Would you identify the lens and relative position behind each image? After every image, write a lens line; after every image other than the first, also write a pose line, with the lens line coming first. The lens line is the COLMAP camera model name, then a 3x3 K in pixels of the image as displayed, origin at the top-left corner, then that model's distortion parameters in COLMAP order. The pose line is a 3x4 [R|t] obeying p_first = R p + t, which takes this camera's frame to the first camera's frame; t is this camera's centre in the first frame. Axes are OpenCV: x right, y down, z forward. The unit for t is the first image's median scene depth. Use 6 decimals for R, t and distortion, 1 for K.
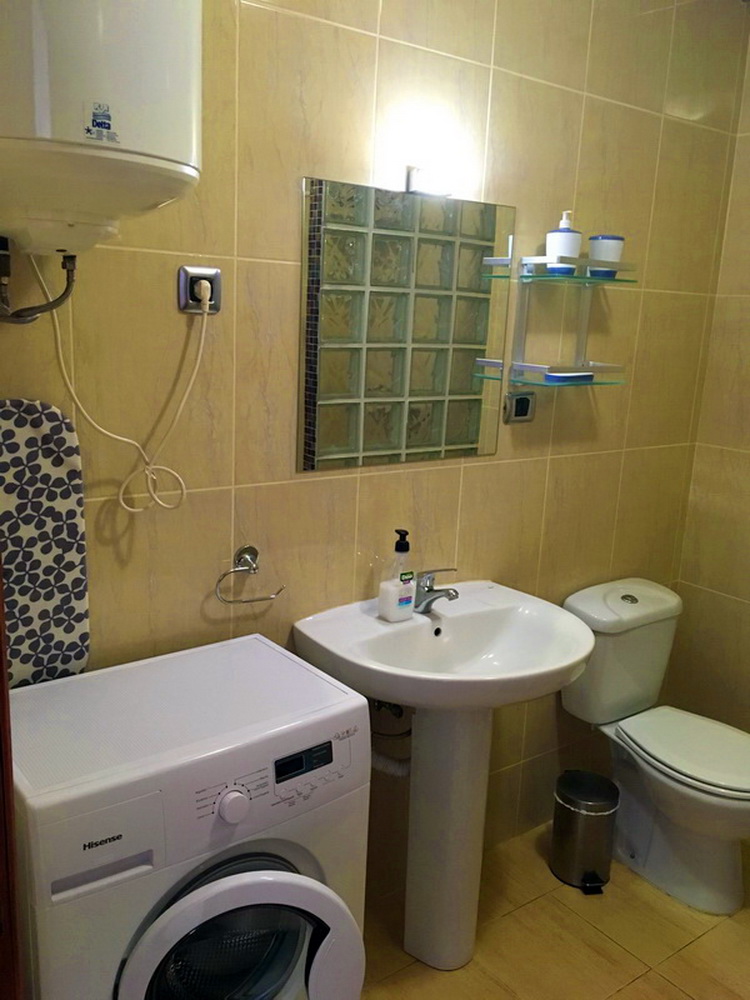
lens RADIAL K [[851.7, 0, 374.4], [0, 851.7, 500.7], [0, 0, 1]] dist [0.069974, -0.110444]
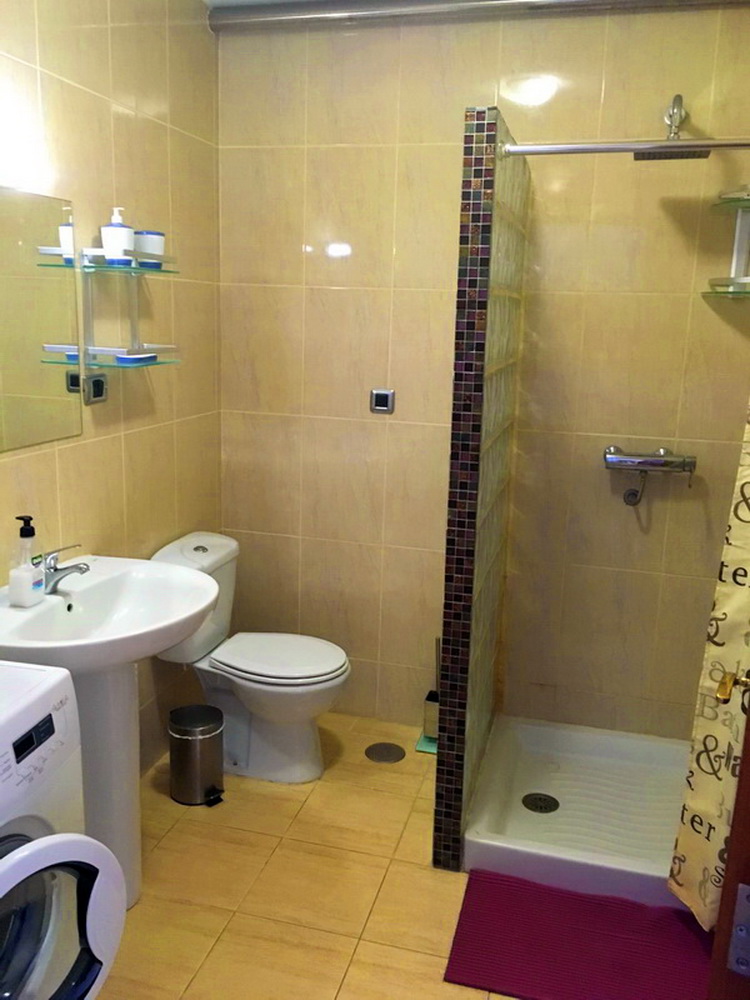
lens RADIAL K [[851.7, 0, 374.4], [0, 851.7, 500.7], [0, 0, 1]] dist [0.069974, -0.110444]
pose [[0.782382, -0.152769, 0.603771, -0.232629], [0.137816, 0.987883, 0.071374, 0.000563], [-0.607359, 0.027367, 0.793956, -0.062977]]
